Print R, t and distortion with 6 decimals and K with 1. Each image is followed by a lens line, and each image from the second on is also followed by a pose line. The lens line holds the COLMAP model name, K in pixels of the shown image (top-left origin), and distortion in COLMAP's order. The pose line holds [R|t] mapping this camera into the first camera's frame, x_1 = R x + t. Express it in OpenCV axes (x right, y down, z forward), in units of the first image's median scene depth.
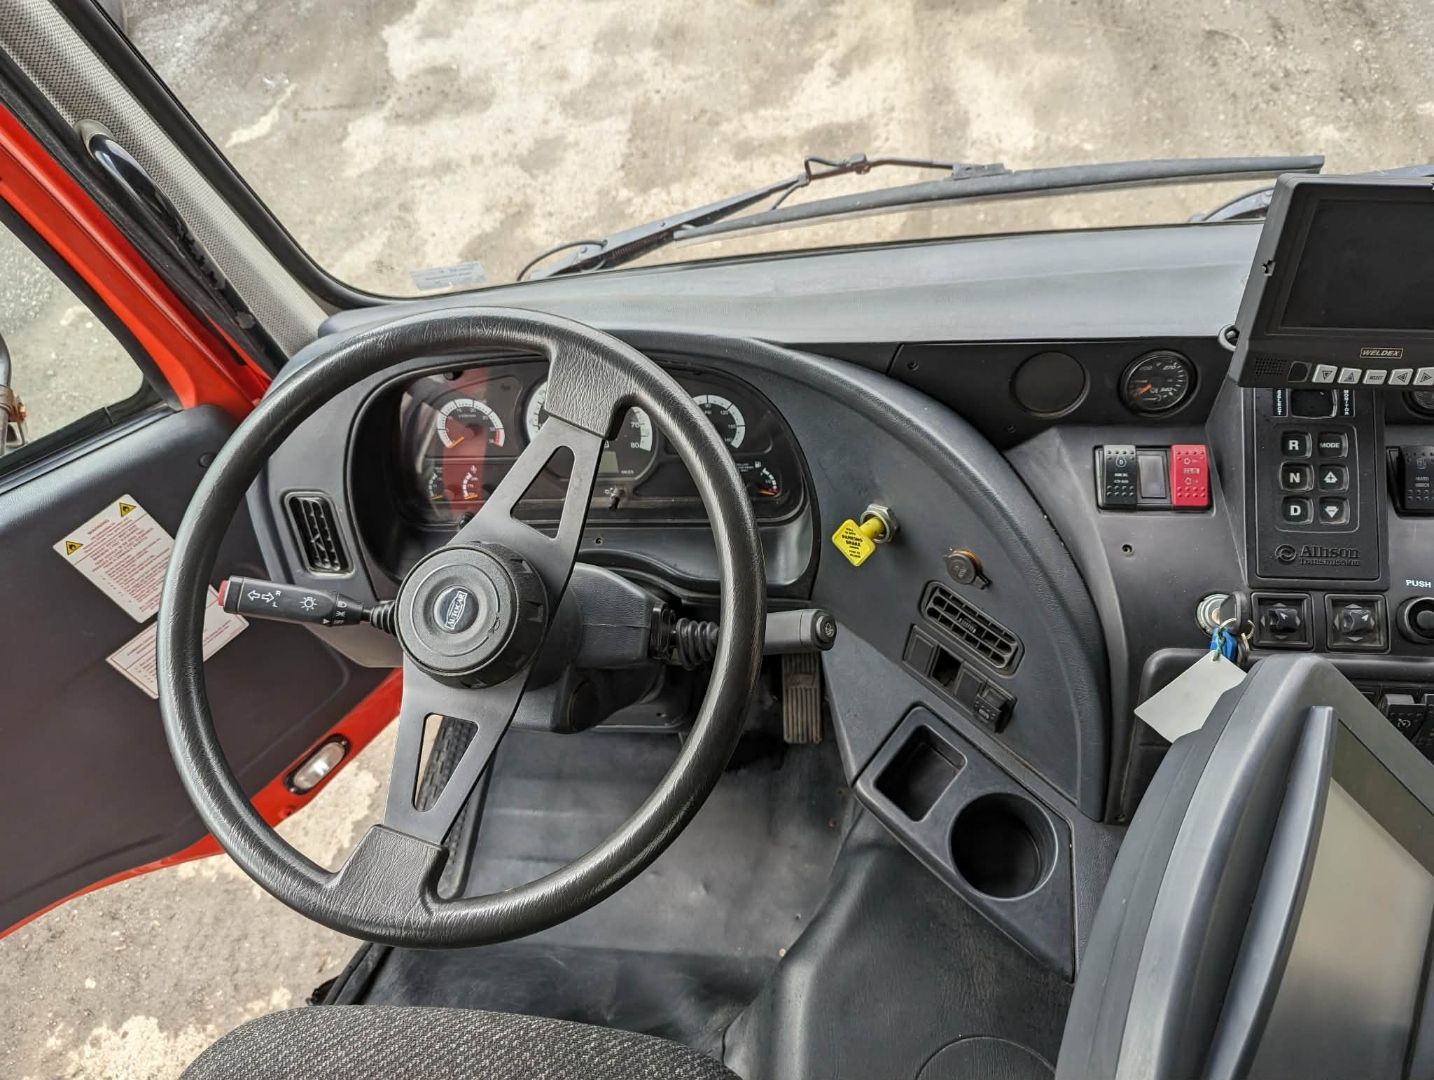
lens RADIAL K [[1023.1, 0, 717.0], [0, 1023.1, 540.0], [0, 0, 1]] dist [0.028044, -0.008200]
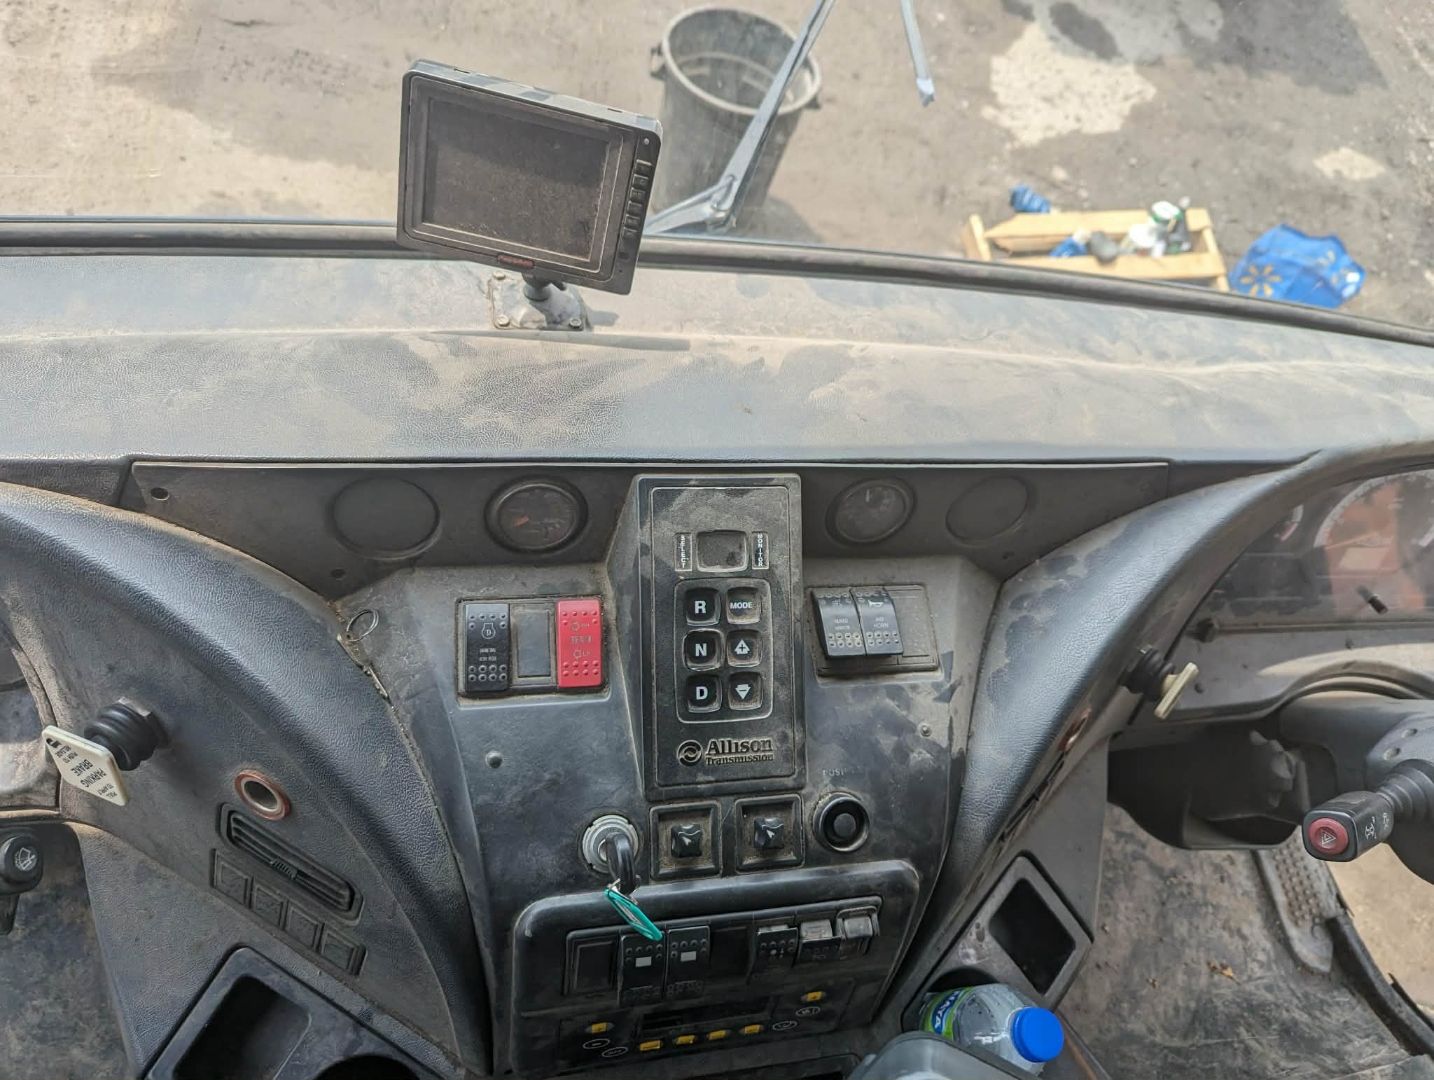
lens RADIAL K [[1023.1, 0, 717.0], [0, 1023.1, 540.0], [0, 0, 1]] dist [0.028044, -0.008200]
pose [[0.909354, -0.056850, 0.412121, 0.245597], [0.009249, 0.993137, 0.116591, -0.218168], [-0.415921, -0.102211, 0.903639, 0.294172]]
